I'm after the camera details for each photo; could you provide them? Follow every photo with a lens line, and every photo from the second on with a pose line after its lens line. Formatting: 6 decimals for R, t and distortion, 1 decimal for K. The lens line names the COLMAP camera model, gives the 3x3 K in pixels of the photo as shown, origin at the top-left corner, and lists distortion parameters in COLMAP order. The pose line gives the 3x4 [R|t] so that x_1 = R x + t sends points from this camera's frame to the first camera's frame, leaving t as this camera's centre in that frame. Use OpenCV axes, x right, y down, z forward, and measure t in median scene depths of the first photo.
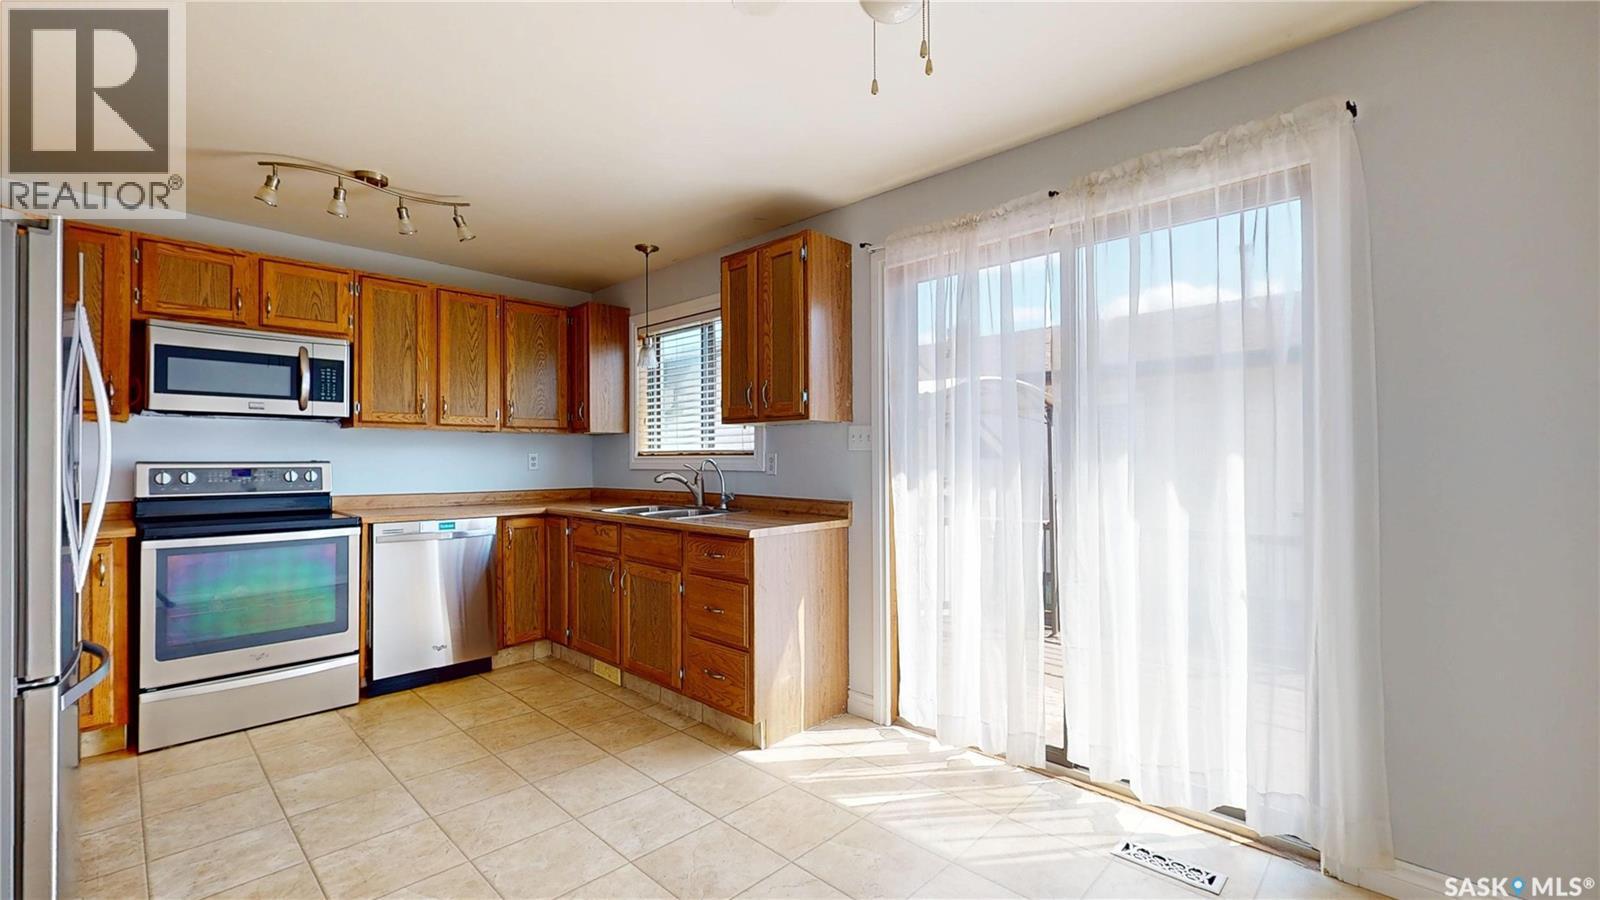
lens RADIAL K [[672.0, 0, 802.5], [0, 672.0, 455.7], [0, 0, 1]] dist [0.000571, -0.000672]
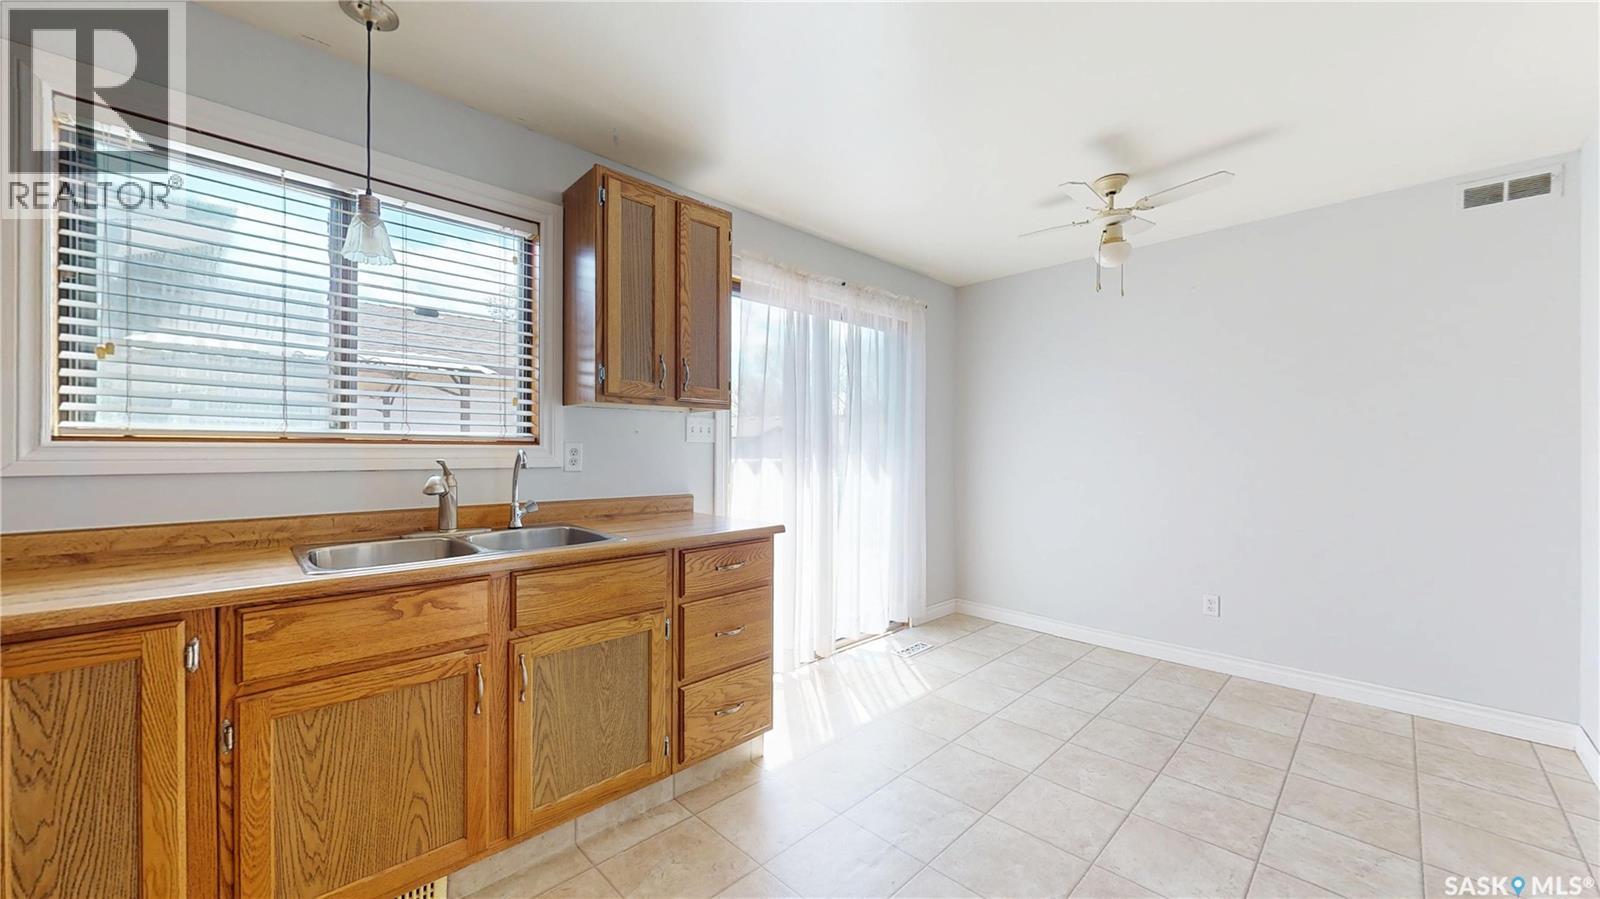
lens RADIAL K [[613.0, 0, 802.6], [0, 613.0, 447.2], [0, 0, 1]] dist [-0.000509, 0.000380]
pose [[-0.002440, 0.004052, 0.999989, -0.825911], [-0.008557, 0.999955, -0.004073, 0.002103], [-0.999960, -0.008567, -0.002405, 0.843564]]
